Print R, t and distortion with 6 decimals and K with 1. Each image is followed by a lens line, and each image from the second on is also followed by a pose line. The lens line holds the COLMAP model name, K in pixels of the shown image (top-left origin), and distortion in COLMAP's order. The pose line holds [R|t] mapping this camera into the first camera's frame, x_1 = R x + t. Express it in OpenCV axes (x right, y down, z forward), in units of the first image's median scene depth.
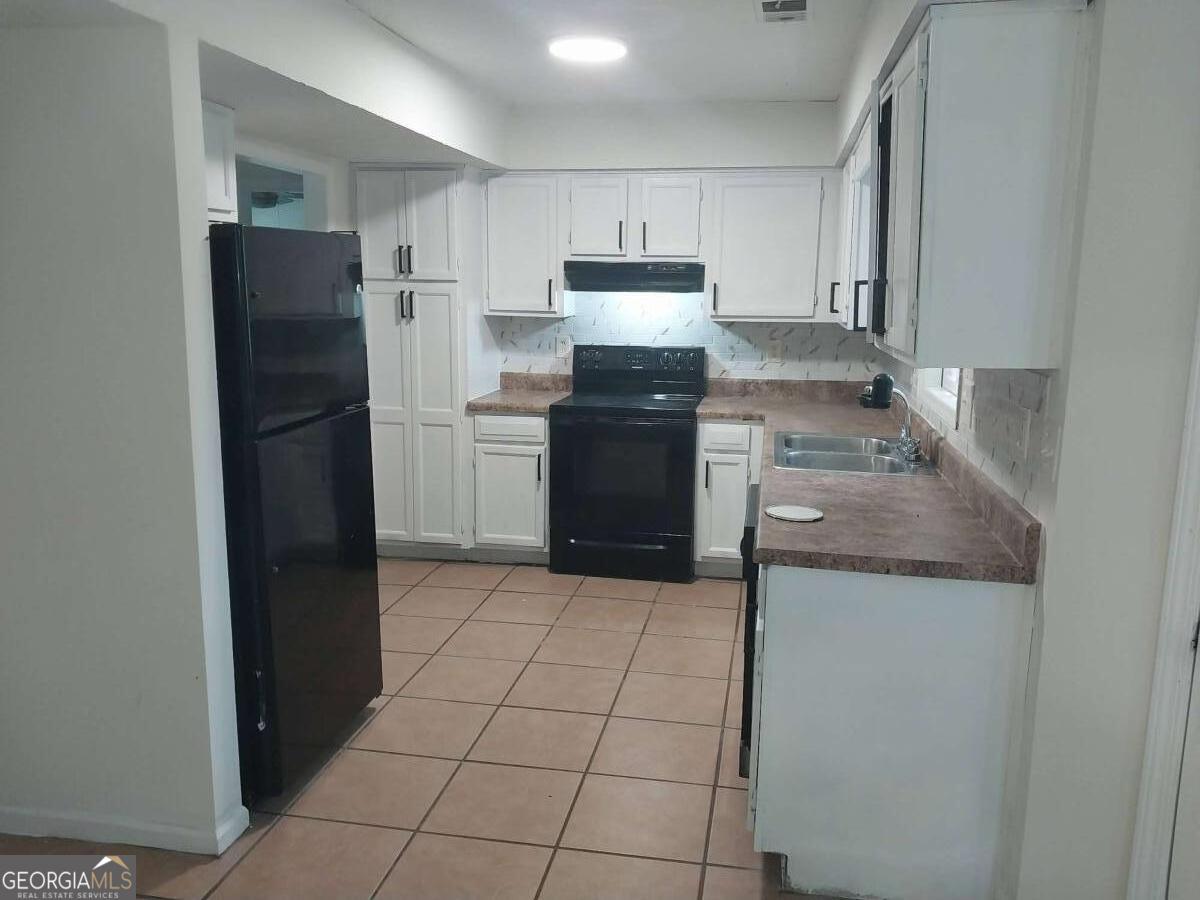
lens RADIAL K [[909.7, 0, 600.0], [0, 909.7, 450.0], [0, 0, 1]] dist [0.002843, 0.000183]
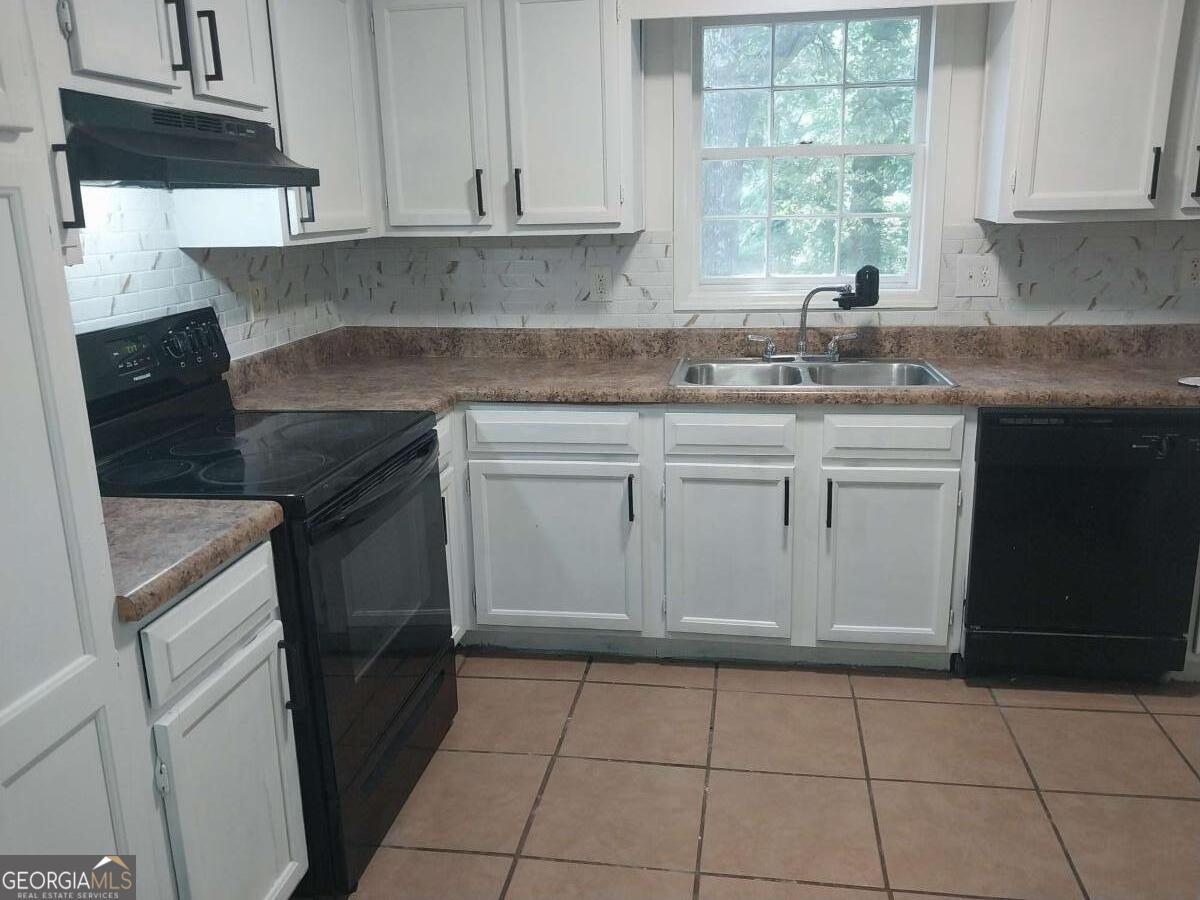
lens RADIAL K [[943.0, 0, 602.7], [0, 943.0, 432.5], [0, 0, 1]] dist [0.000175, -0.001284]
pose [[-0.035171, -0.242857, 0.969424, -0.384790], [0.199597, 0.948774, 0.244925, -0.130345], [-0.979247, 0.202108, 0.015104, 0.801860]]
